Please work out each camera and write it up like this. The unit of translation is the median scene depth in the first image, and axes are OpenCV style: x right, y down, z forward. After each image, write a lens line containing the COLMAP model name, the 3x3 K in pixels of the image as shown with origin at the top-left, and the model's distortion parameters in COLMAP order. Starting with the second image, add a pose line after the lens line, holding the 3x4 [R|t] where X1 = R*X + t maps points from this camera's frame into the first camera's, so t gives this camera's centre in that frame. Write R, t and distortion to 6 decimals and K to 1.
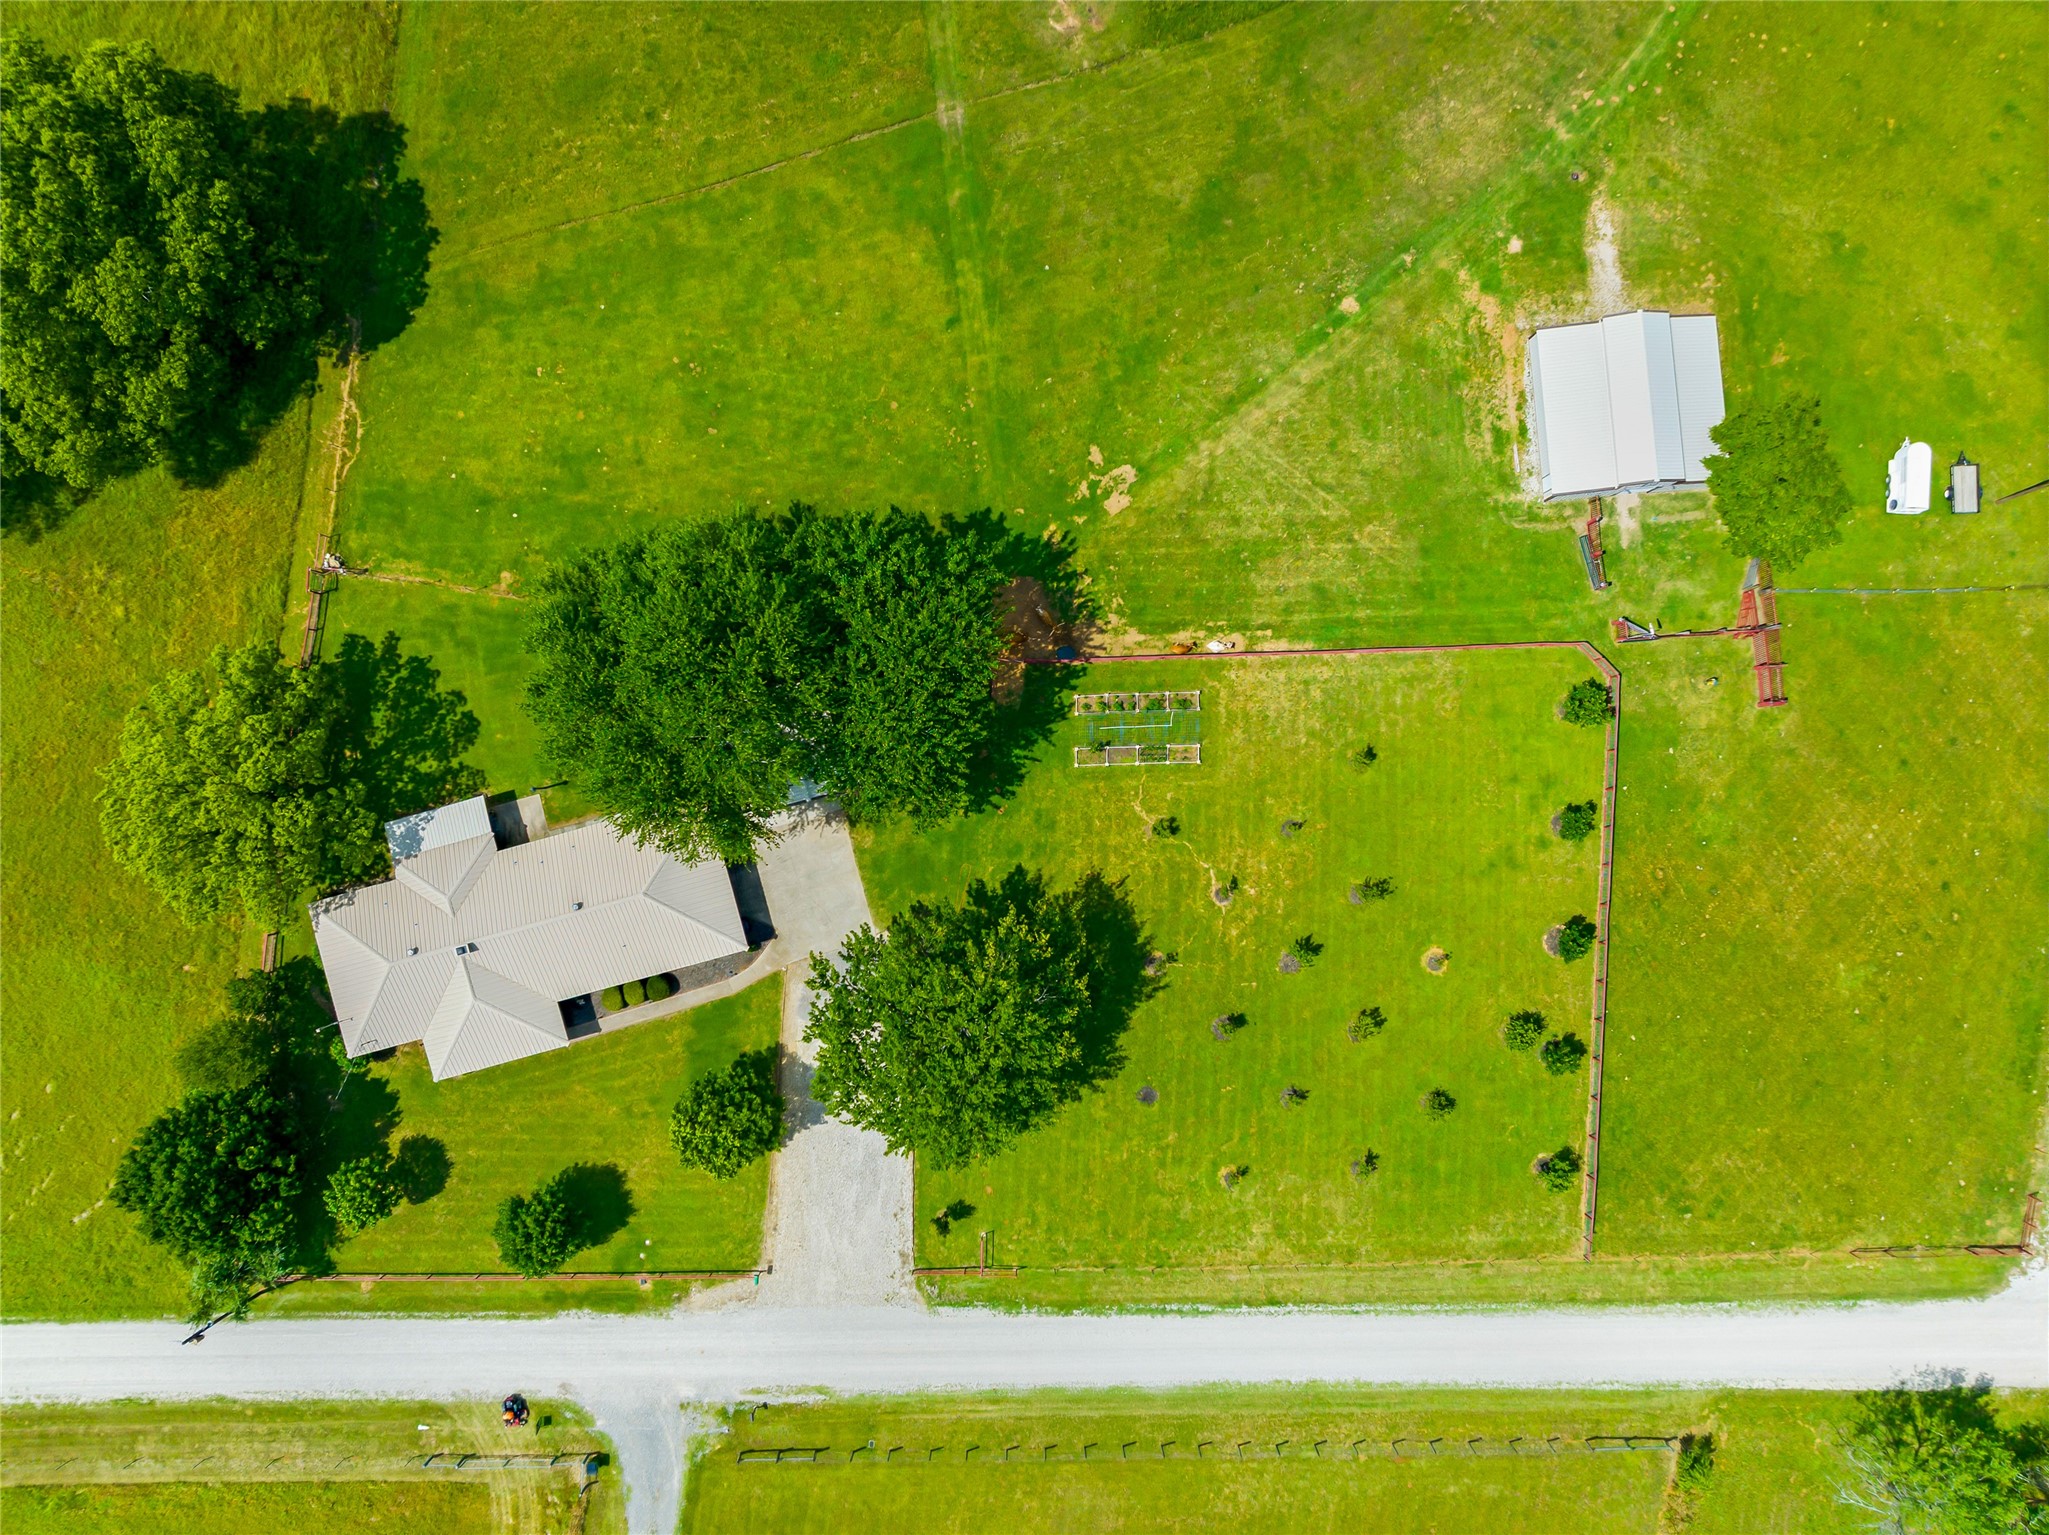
lens RADIAL K [[1443.5, 0, 1024.5], [0, 1443.5, 767.5], [0, 0, 1]] dist [-0.049244, 0.021026]
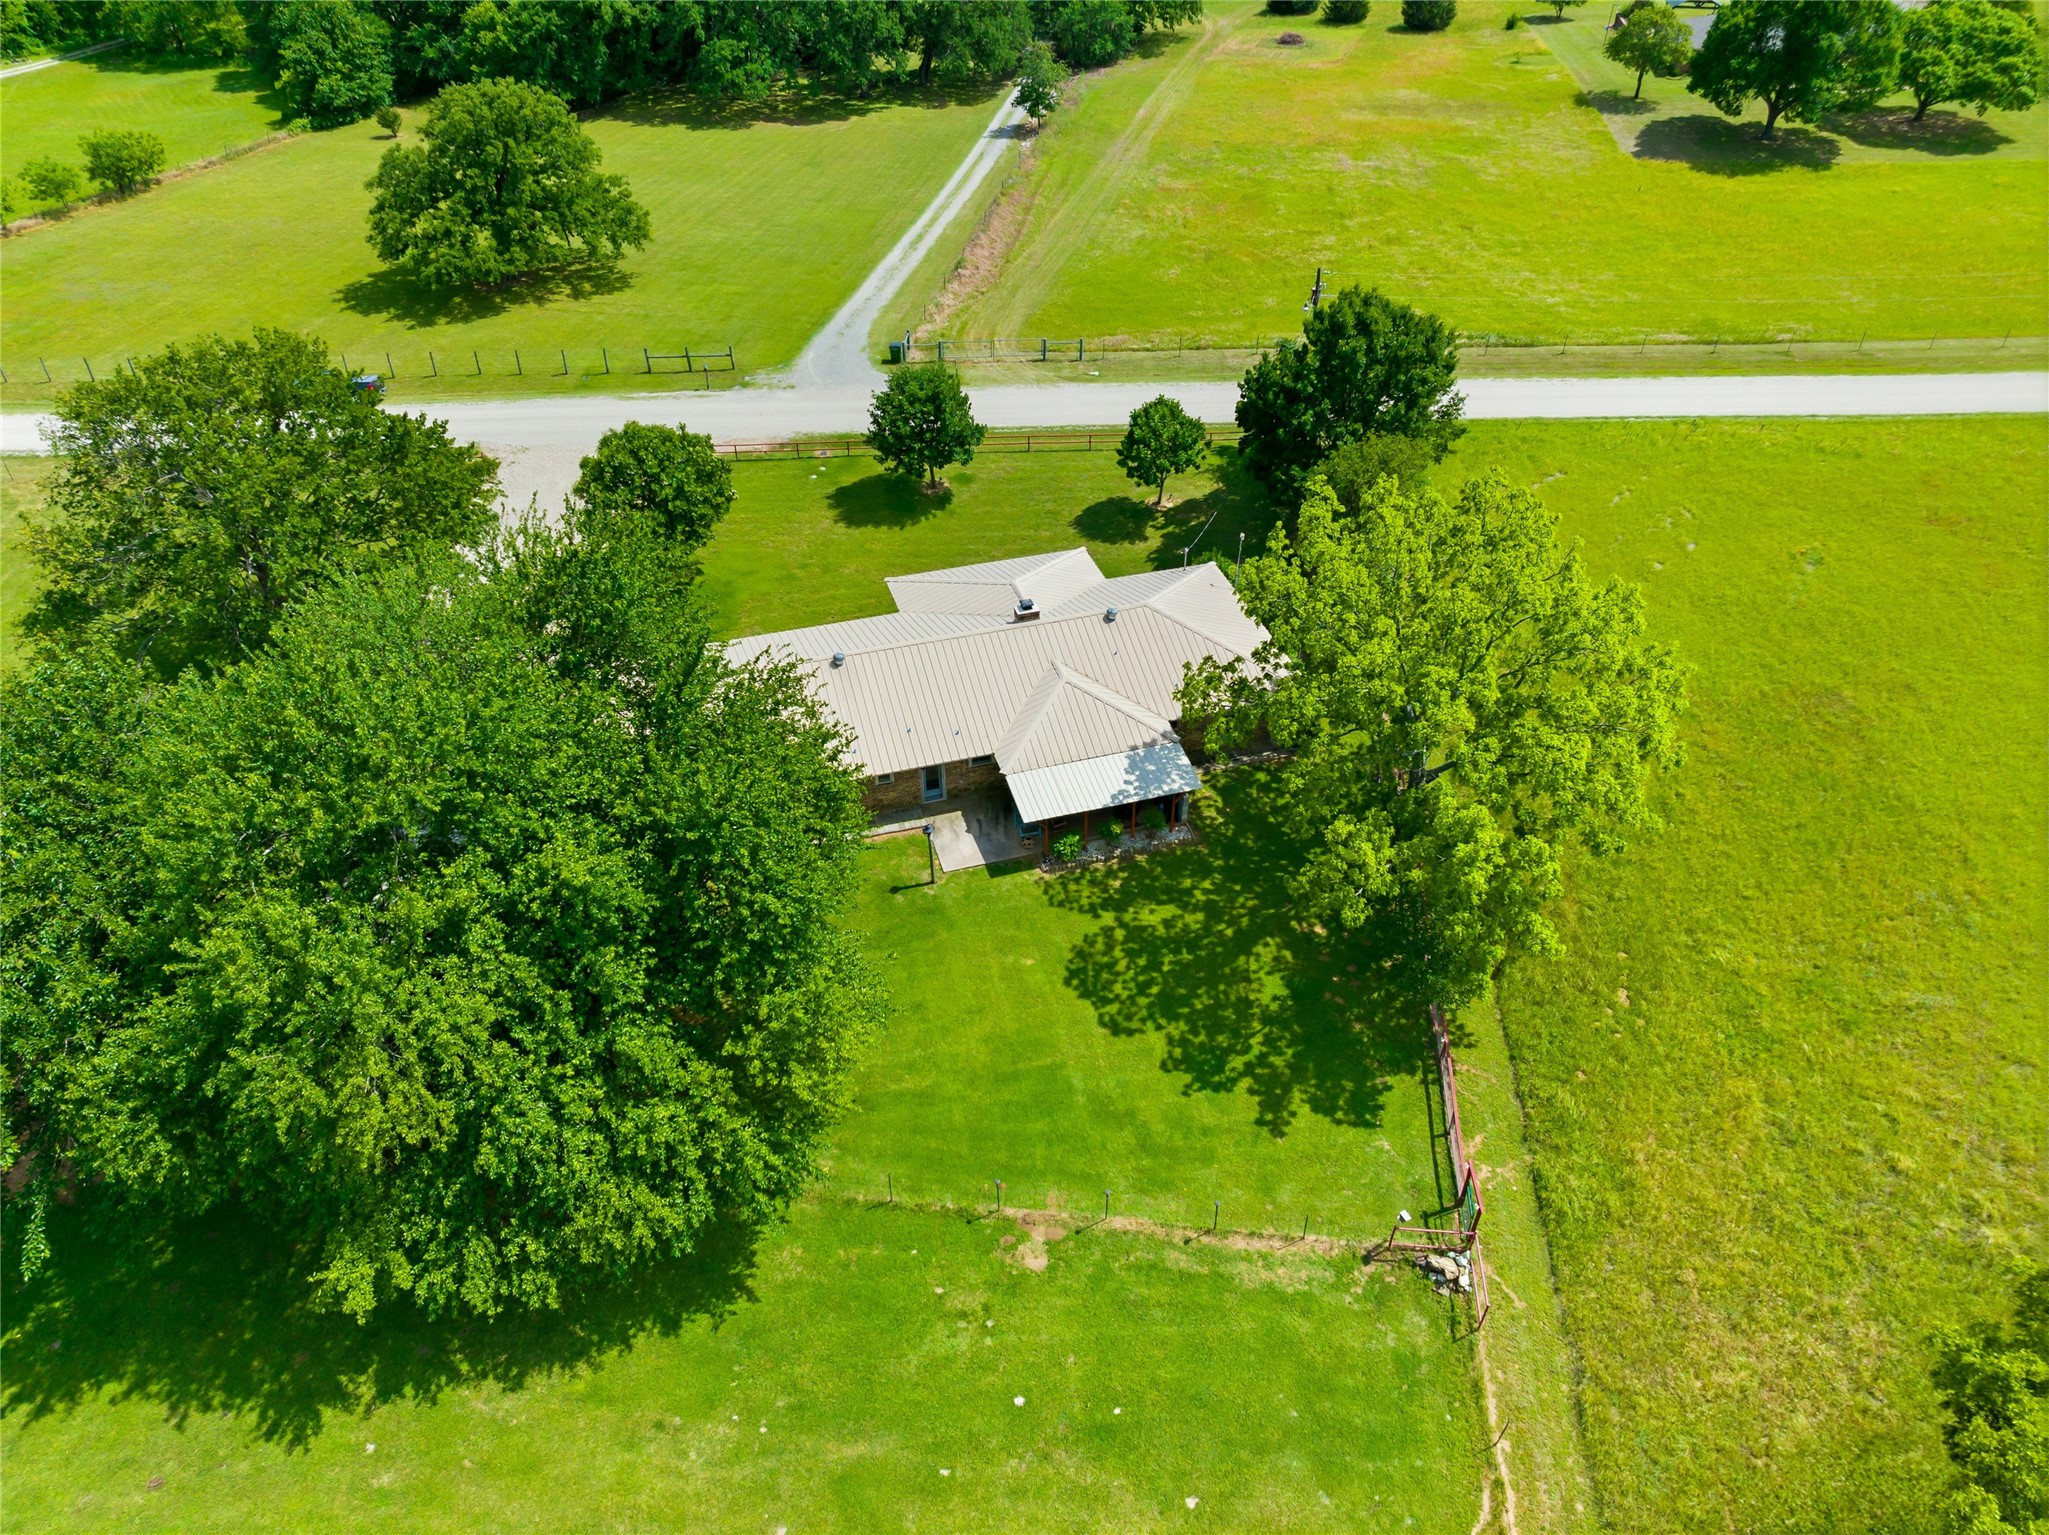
lens RADIAL K [[1434.2, 0, 1024.5], [0, 1434.2, 767.5], [0, 0, 1]] dist [-0.003381, 0.001081]
pose [[-0.999629, 0.016567, -0.021632, -0.361694], [-0.027244, -0.620236, 0.783942, -0.384849], [-0.000430, 0.784240, 0.620457, 0.639928]]
